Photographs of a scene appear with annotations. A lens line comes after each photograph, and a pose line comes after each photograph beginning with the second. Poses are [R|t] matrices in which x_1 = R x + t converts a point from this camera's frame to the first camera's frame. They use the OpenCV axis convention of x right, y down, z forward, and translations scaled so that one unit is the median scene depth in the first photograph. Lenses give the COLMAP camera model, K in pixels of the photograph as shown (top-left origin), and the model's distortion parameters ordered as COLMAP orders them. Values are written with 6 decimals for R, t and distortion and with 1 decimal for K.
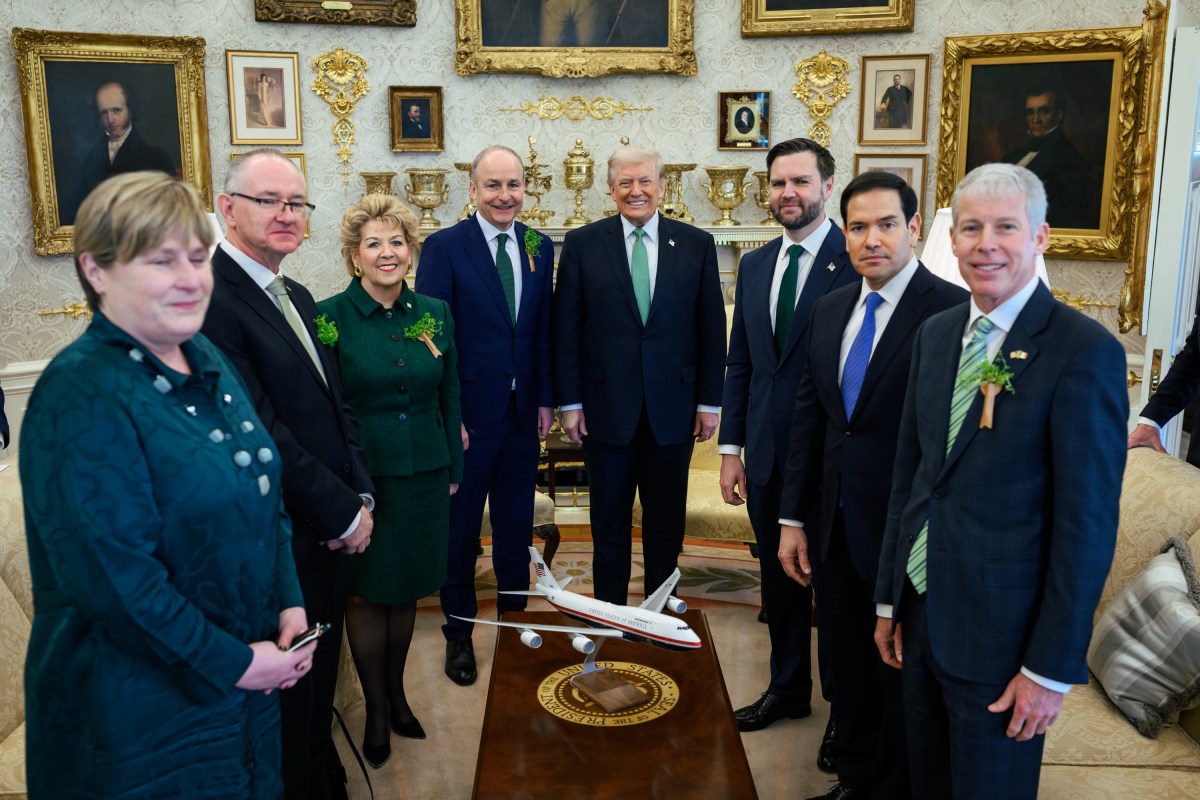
lens RADIAL K [[1219.6, 0, 534.5], [0, 1219.6, 399.0], [0, 0, 1]] dist [0.006986, 0.017582]
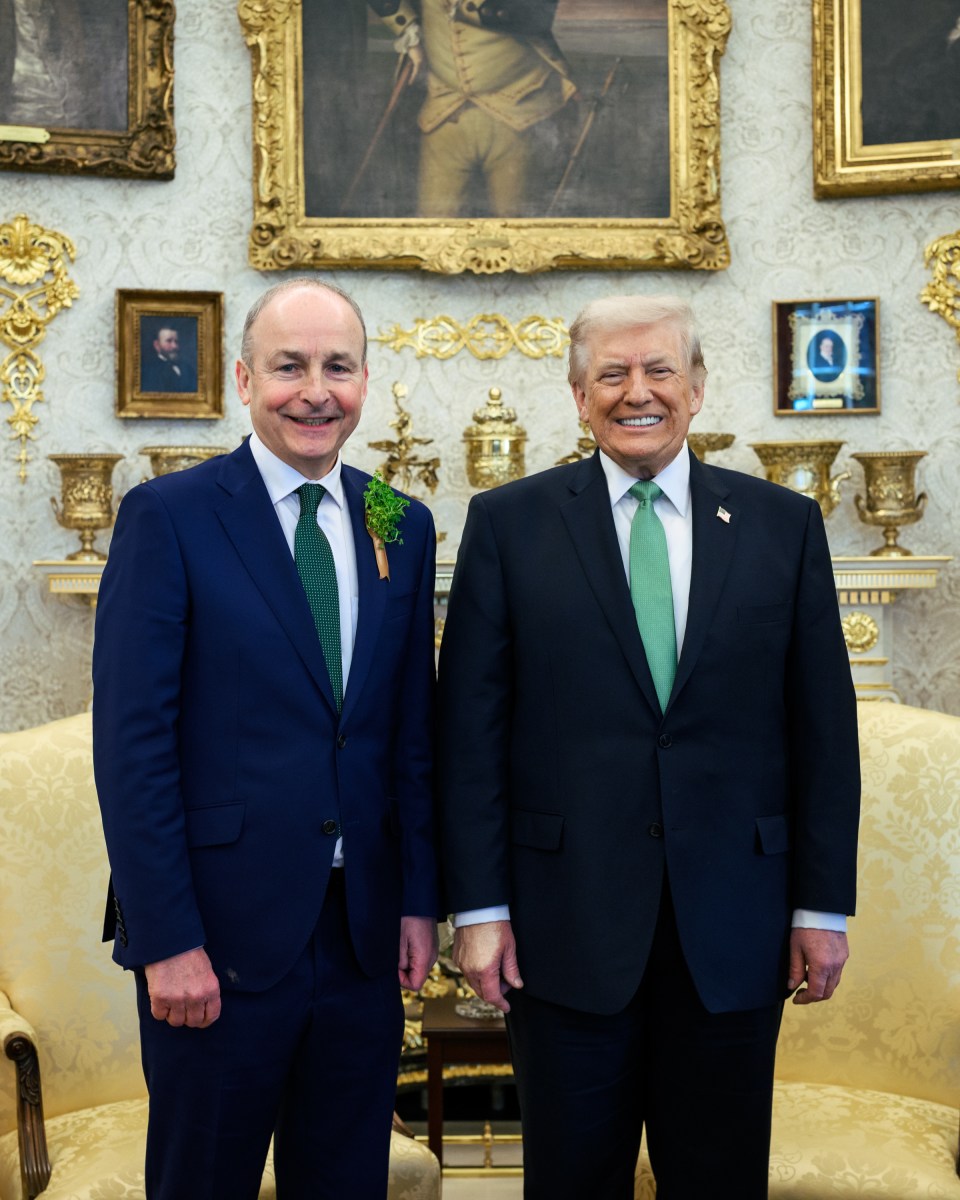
lens RADIAL K [[1686.6, 0, 480.0], [0, 1686.6, 600.0], [0, 0, 1]] dist [-0.003612, 0.002030]
pose [[0.999431, 0.007921, 0.032781, 0.008519], [-0.000554, 0.975752, -0.218880, 0.020032], [-0.033720, 0.218737, 0.975201, 0.351757]]
